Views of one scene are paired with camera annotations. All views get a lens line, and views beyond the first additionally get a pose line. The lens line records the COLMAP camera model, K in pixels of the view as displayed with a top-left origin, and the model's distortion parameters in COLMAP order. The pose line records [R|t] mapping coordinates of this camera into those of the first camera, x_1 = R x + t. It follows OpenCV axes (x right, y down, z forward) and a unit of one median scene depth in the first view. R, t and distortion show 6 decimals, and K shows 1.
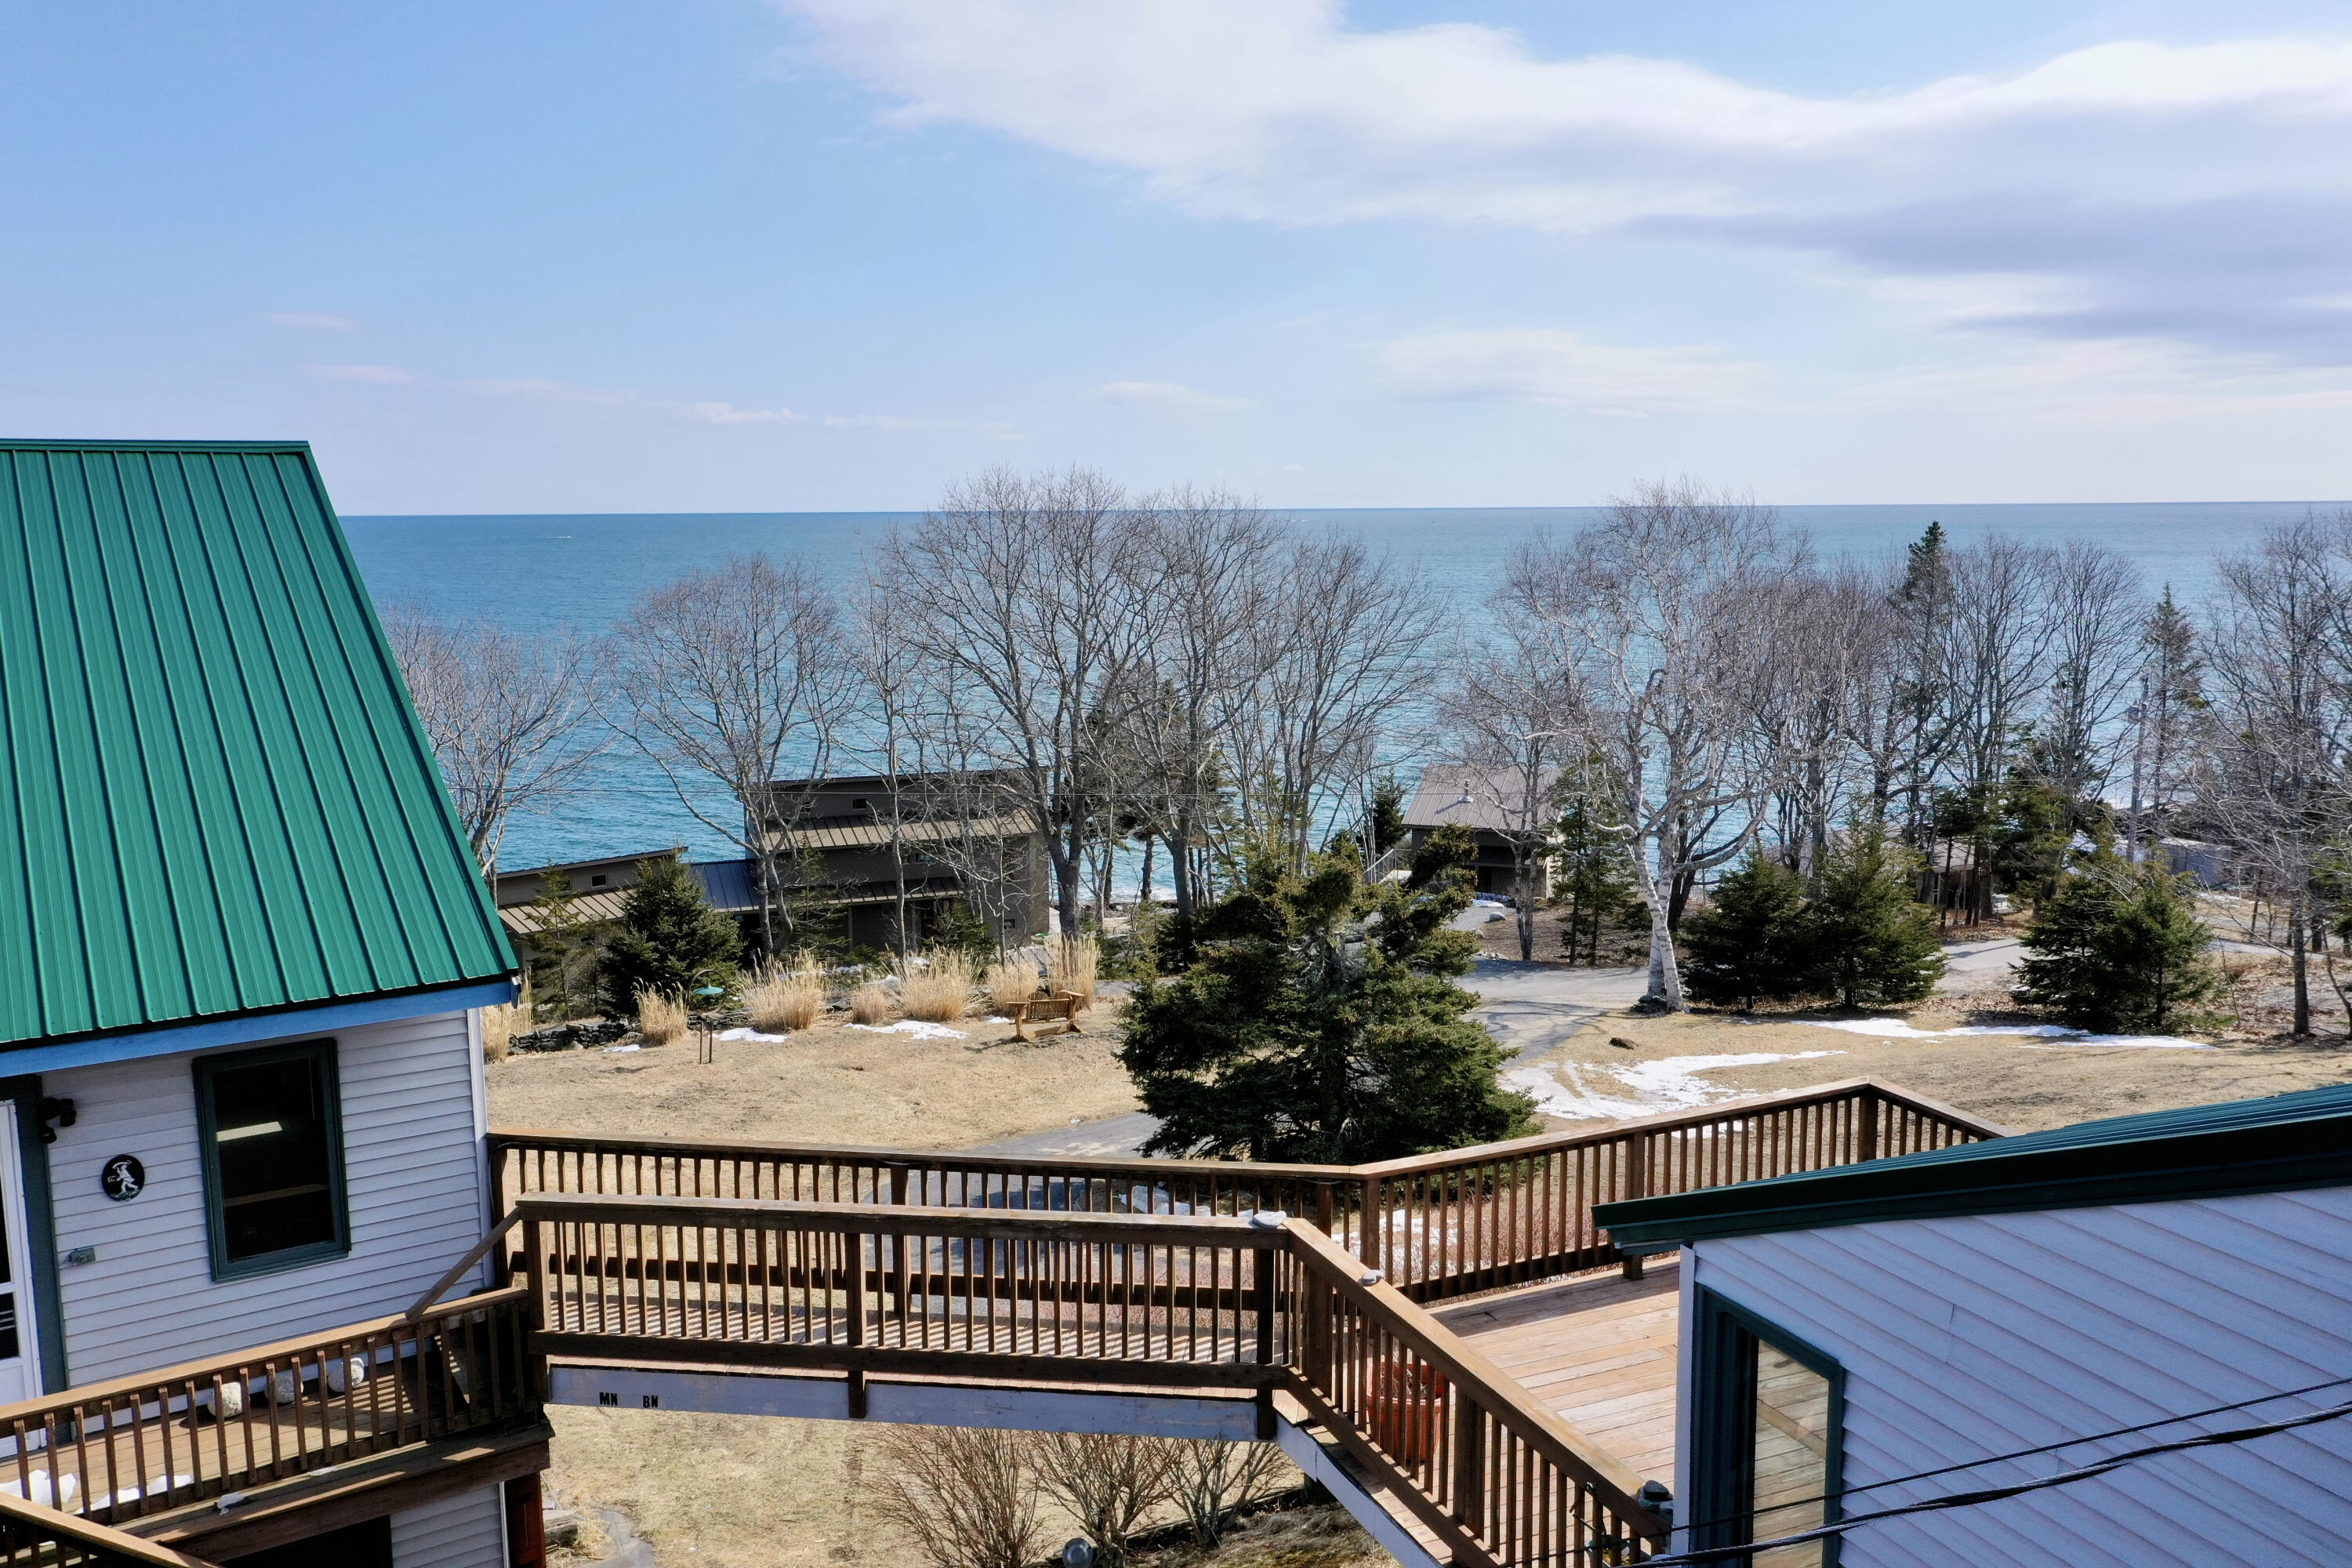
lens RADIAL K [[1868.0, 0, 1176.0], [0, 1868.0, 784.0], [0, 0, 1]] dist [0.023514, 0.002459]
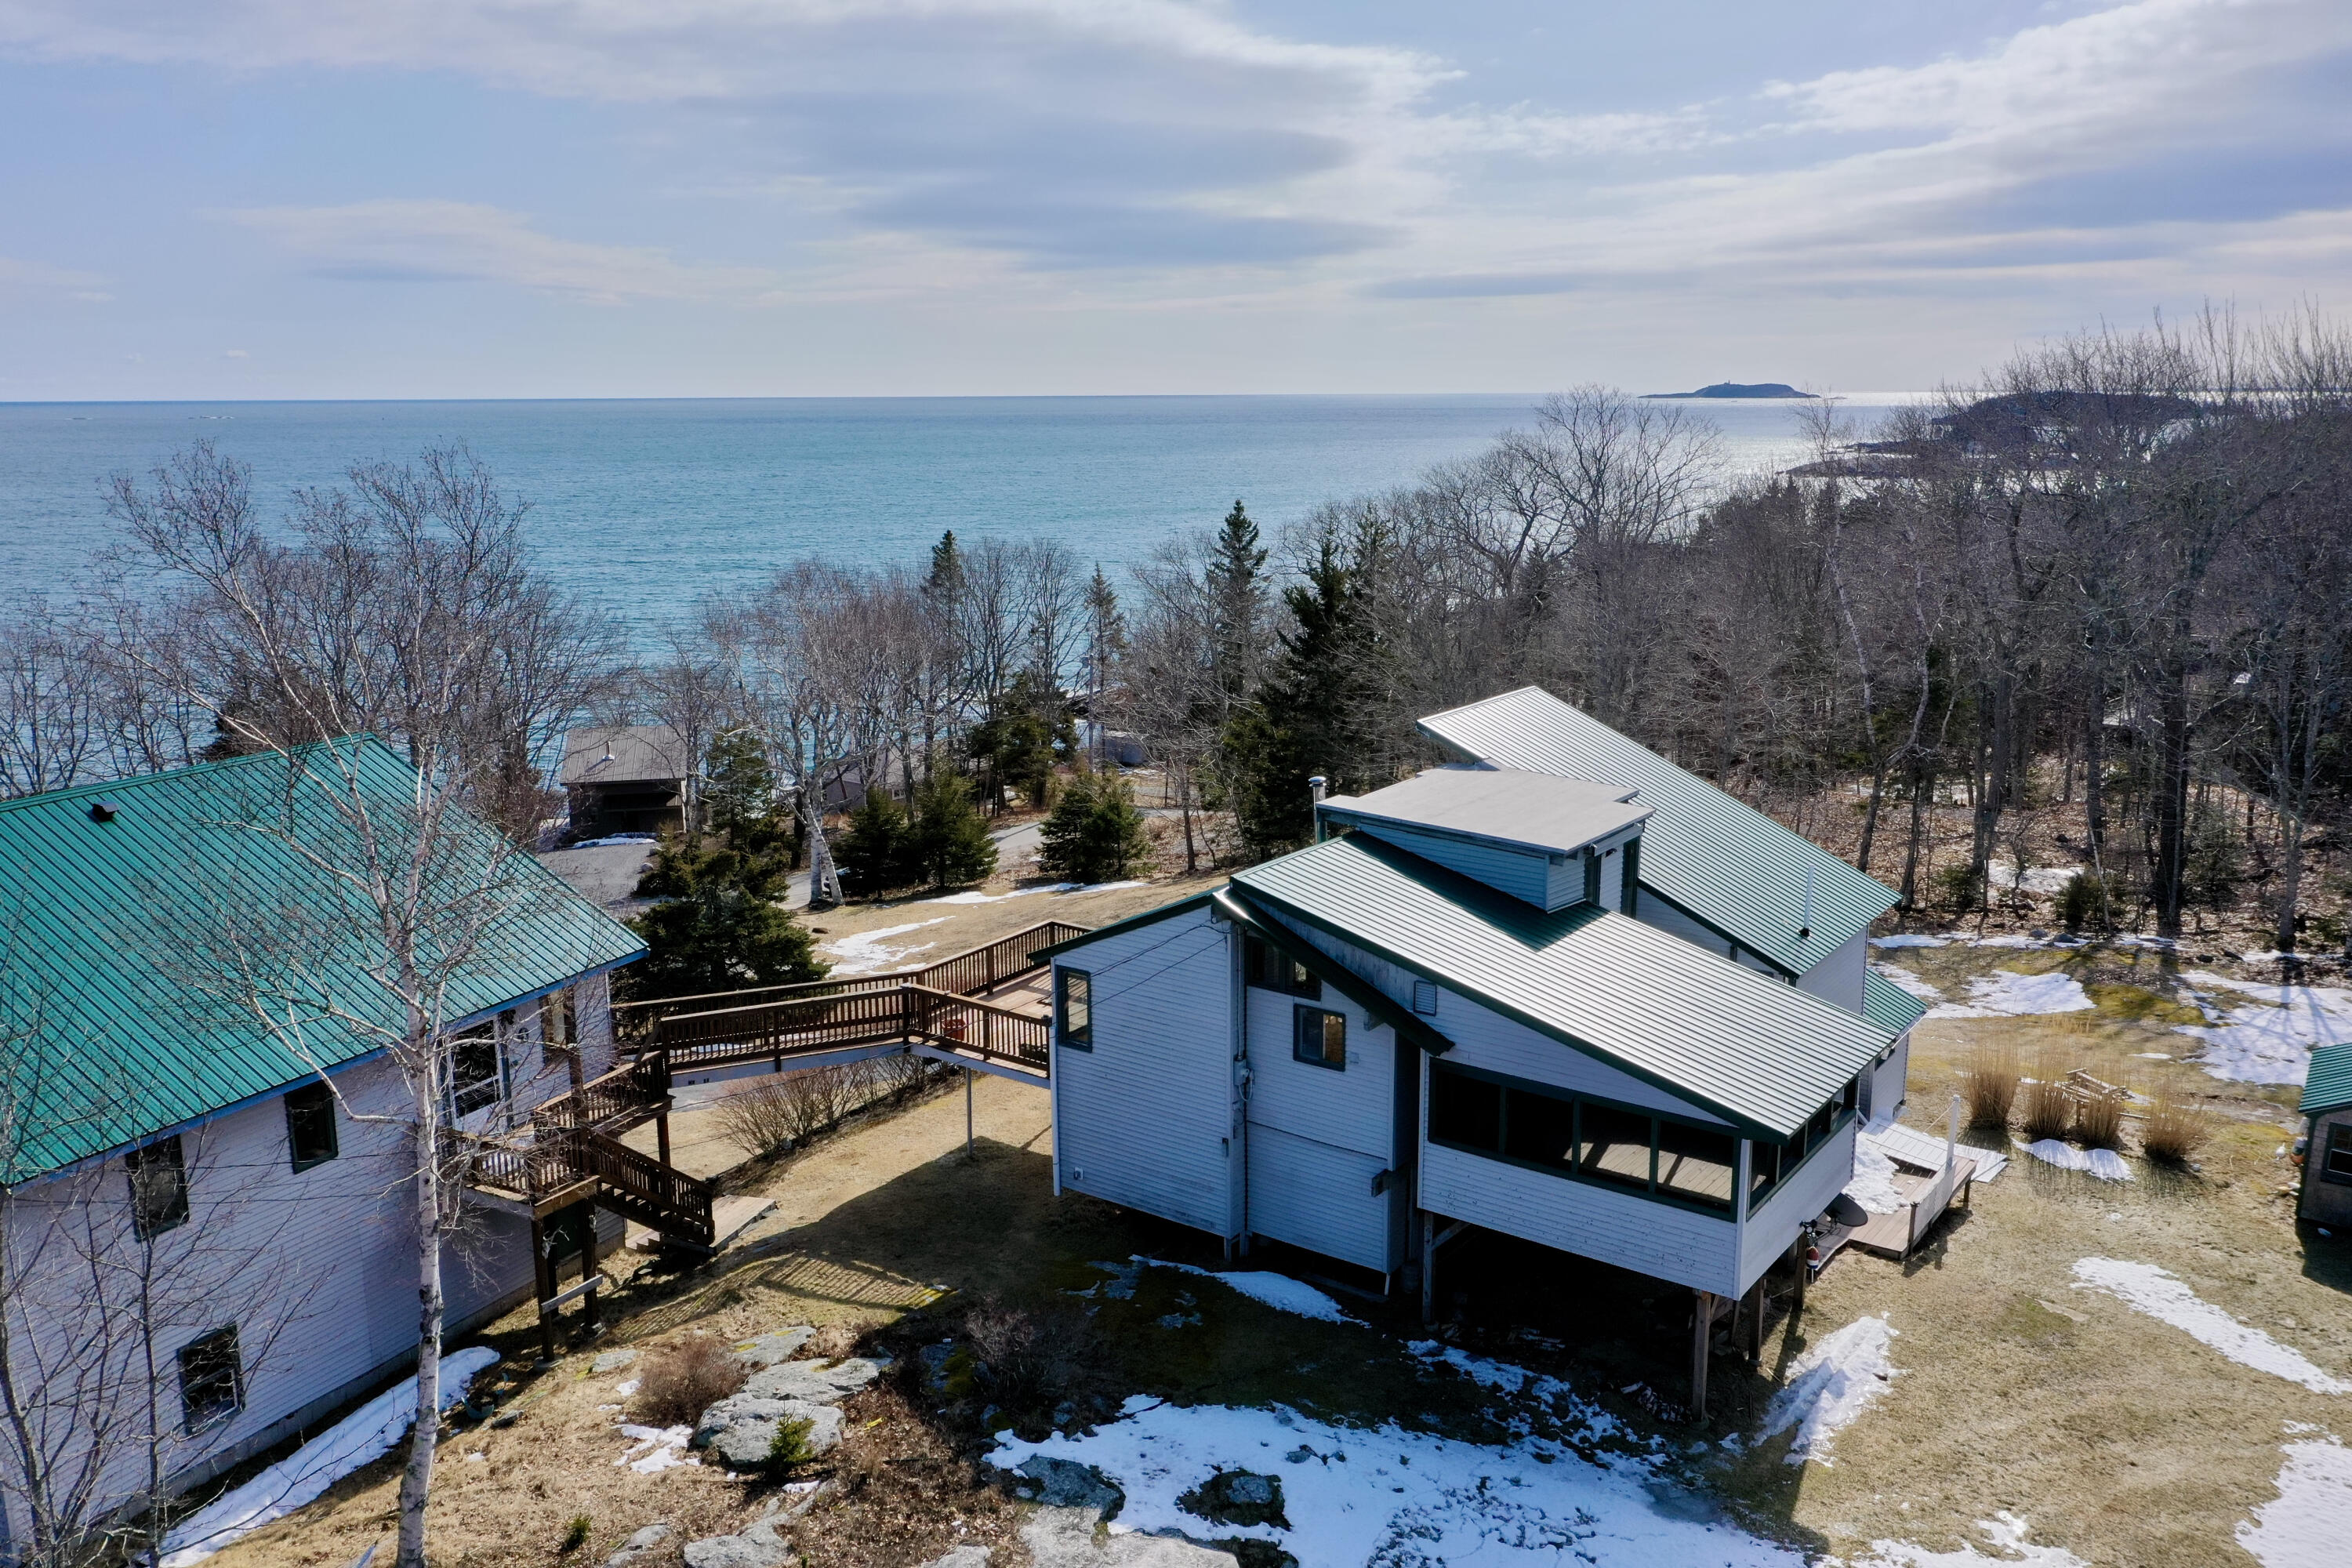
lens RADIAL K [[1917.4, 0, 1176.0], [0, 1917.4, 784.0], [0, 0, 1]] dist [0.020682, 0.012475]
pose [[0.861899, -0.102117, 0.496692, -0.251315], [0.073324, 0.994317, 0.077188, -0.073371], [-0.501751, -0.030109, 0.864488, -0.456270]]
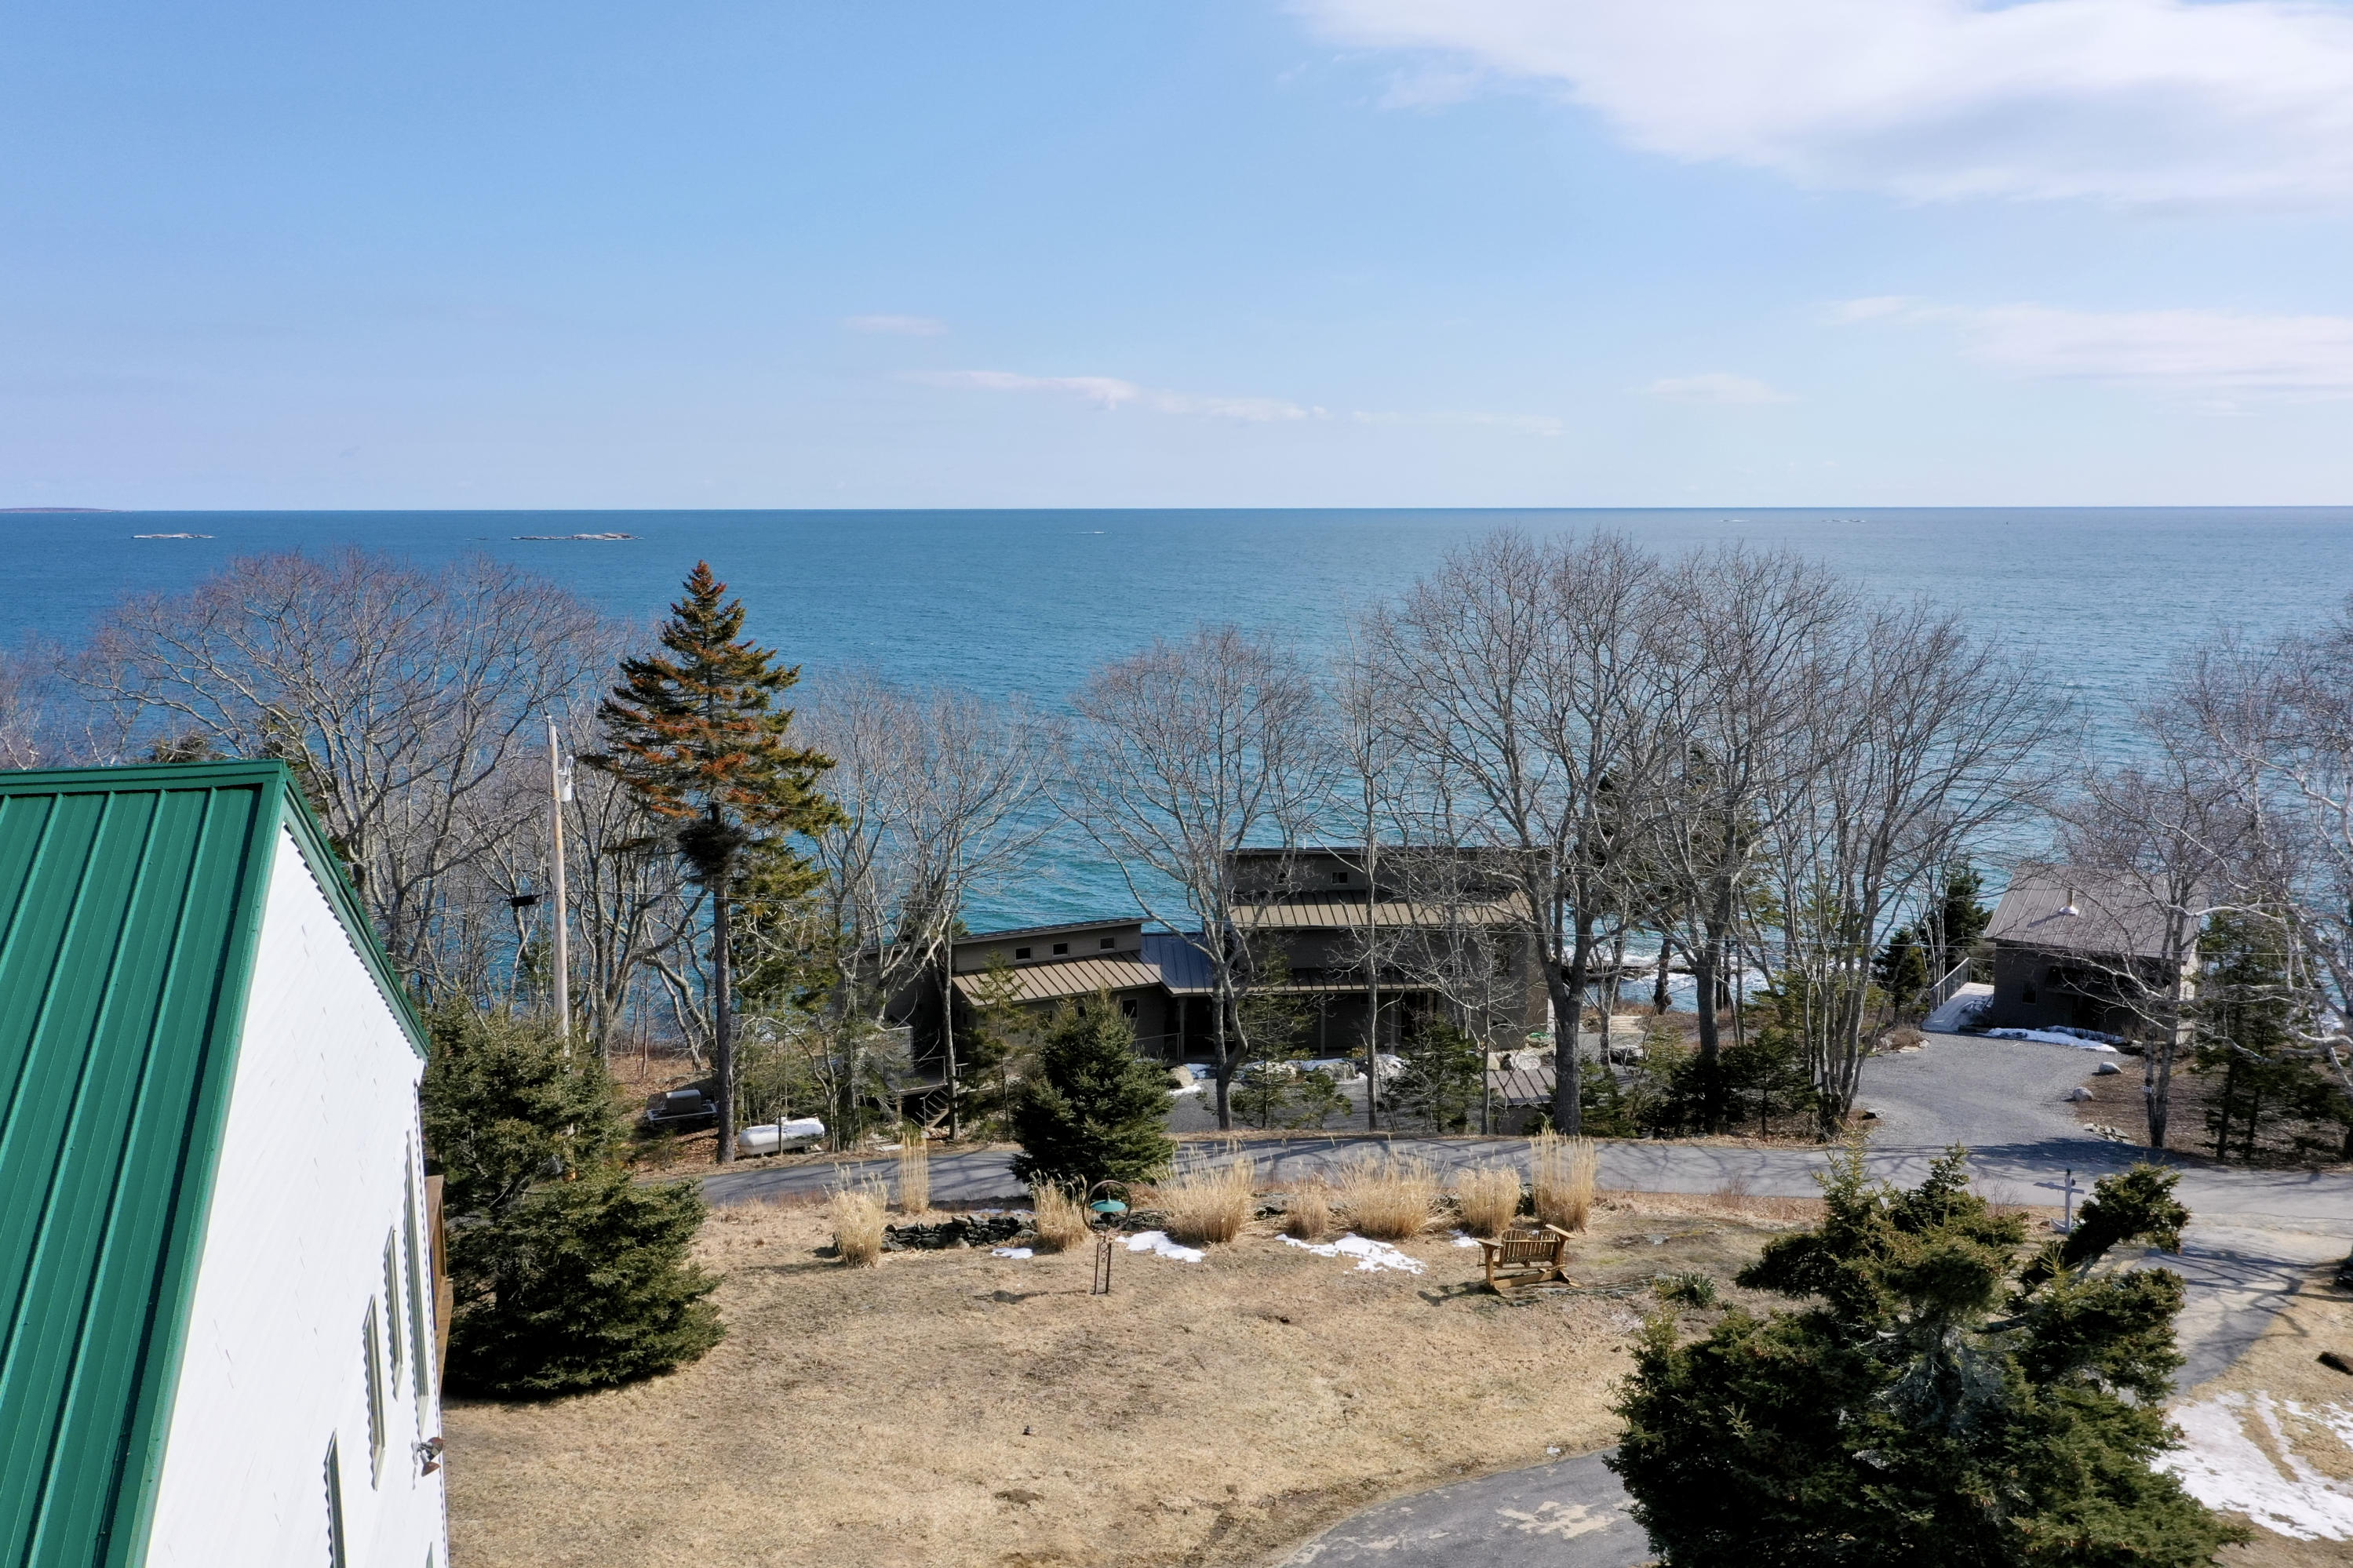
lens RADIAL K [[1909.2, 0, 1170.5], [0, 1909.2, 791.4], [0, 0, 1]] dist [0.014747, 0.004507]
pose [[0.962798, 0.045519, -0.266361, -0.006132], [-0.045331, 0.998948, 0.006855, -0.056906], [0.266392, 0.005474, 0.963849, 0.143955]]
